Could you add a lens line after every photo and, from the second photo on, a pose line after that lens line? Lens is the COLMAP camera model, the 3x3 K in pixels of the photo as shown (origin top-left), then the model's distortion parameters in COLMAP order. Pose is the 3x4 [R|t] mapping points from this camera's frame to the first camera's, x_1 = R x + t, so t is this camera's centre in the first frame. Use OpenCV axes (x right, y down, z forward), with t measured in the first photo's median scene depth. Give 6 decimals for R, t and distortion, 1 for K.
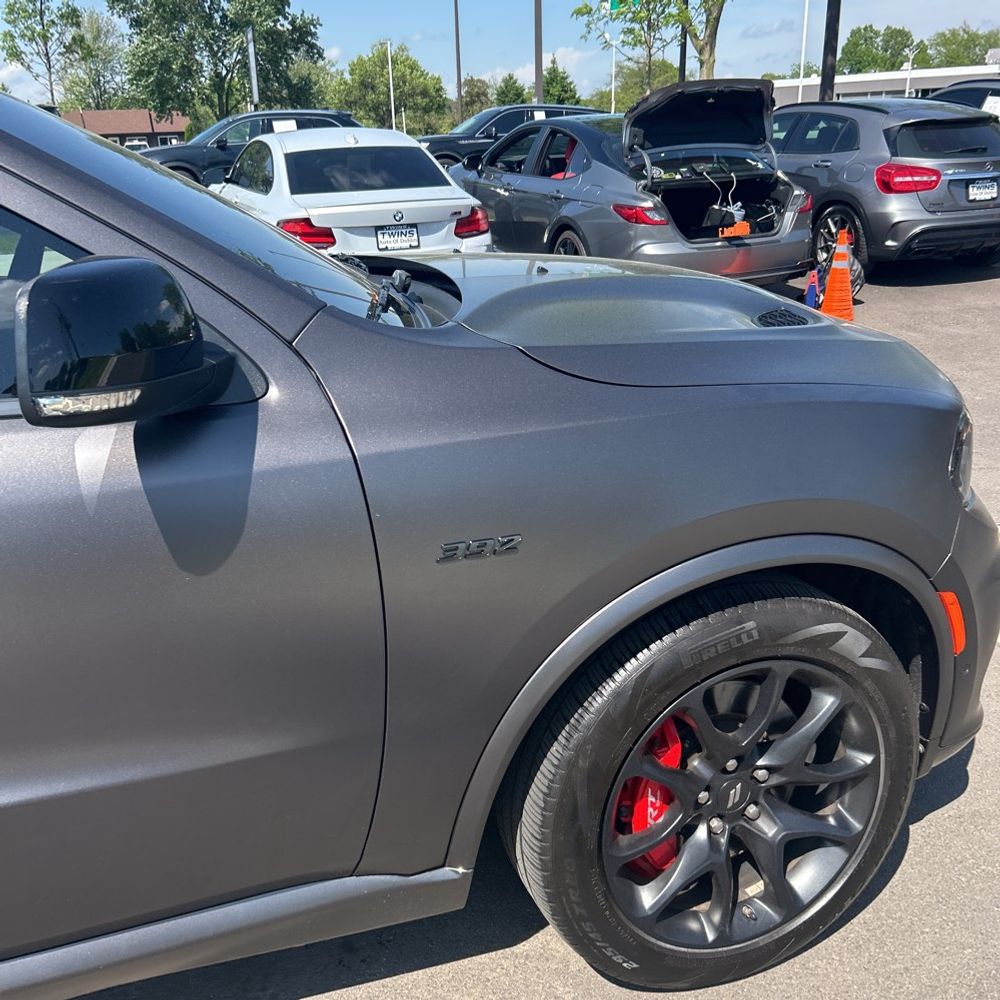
lens RADIAL K [[1020.8, 0, 479.4], [0, 1020.8, 513.6], [0, 0, 1]] dist [0.017276, 0.000000]
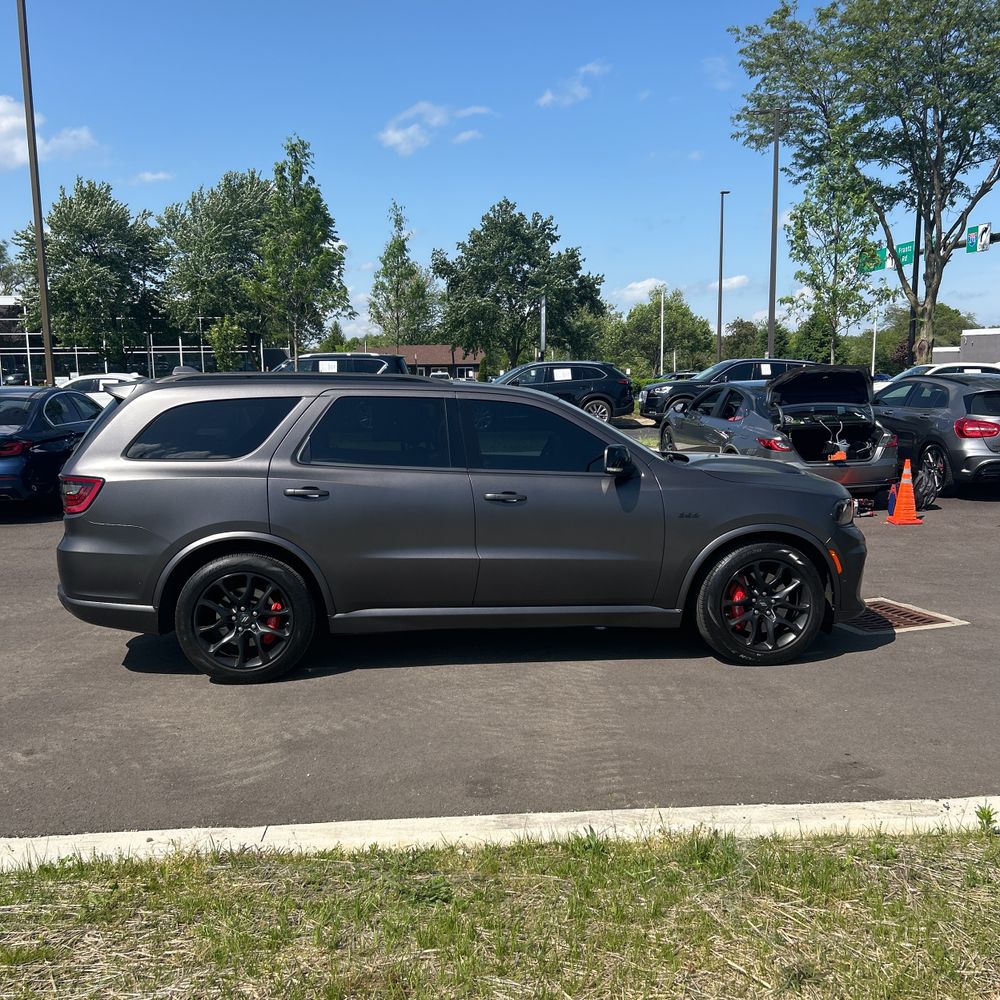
lens RADIAL K [[1020.8, 0, 495.1], [0, 1020.8, 494.3], [0, 0, 1]] dist [0.017276, 0.000000]
pose [[0.969808, 0.047690, -0.239161, 0.095317], [-0.100745, 0.971445, -0.214814, 0.131943], [0.222087, 0.232422, 0.946920, -0.459630]]
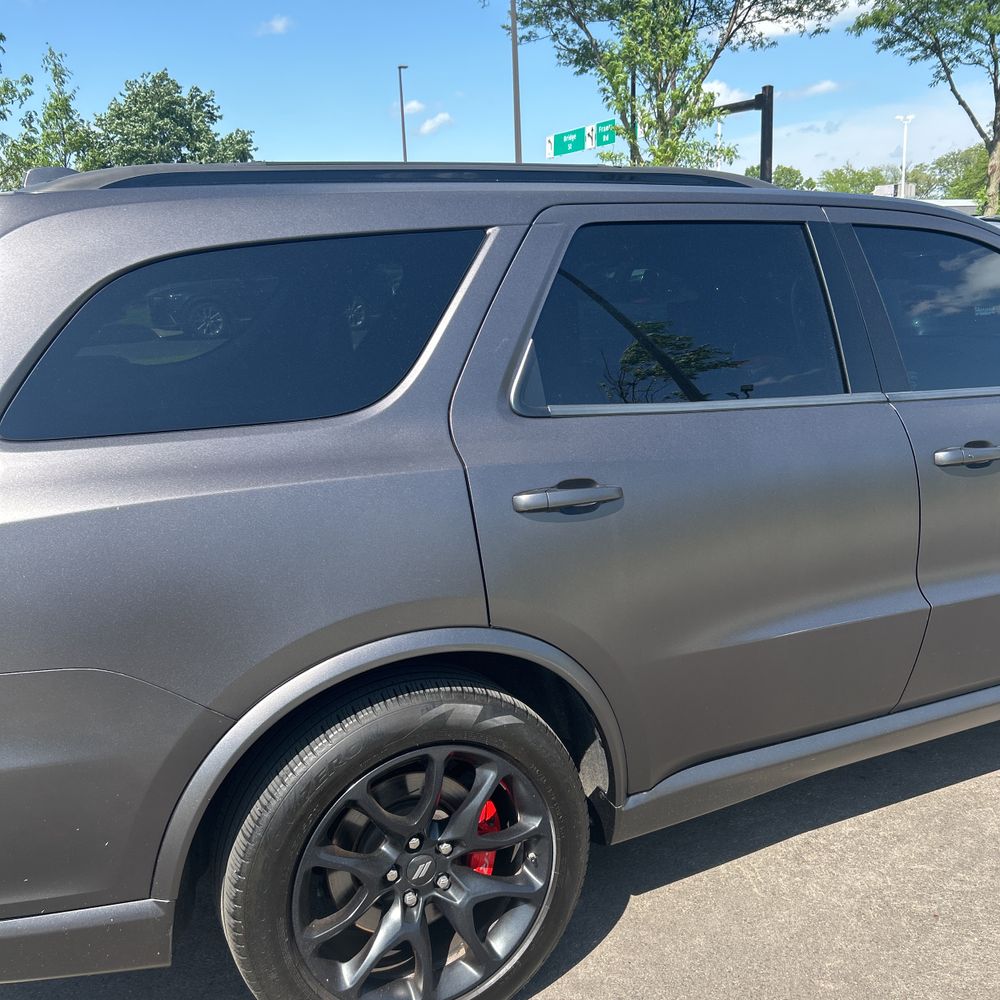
lens RADIAL K [[1020.8, 0, 484.4], [0, 1020.8, 506.8], [0, 0, 1]] dist [0.017276, 0.000000]
pose [[0.996475, -0.034413, 0.076507, -0.191228], [0.043456, 0.991839, -0.119859, 0.039236], [-0.071758, 0.122762, 0.989839, -0.122735]]
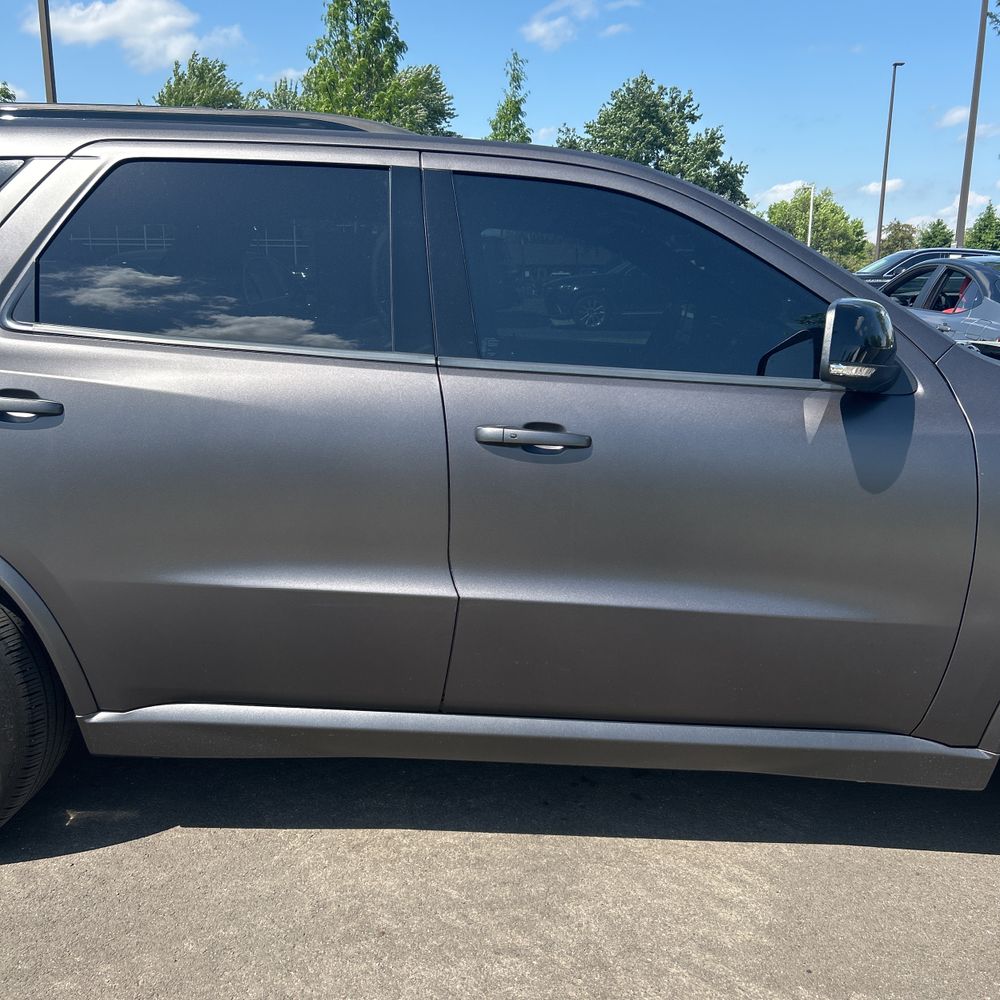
lens RADIAL K [[1020.8, 0, 485.9], [0, 1020.8, 505.3], [0, 0, 1]] dist [0.017276, 0.000000]
pose [[0.929188, 0.118464, -0.350108, 0.025149], [-0.162727, 0.981617, -0.099735, 0.039552], [0.331857, 0.149645, 0.931385, -0.085503]]
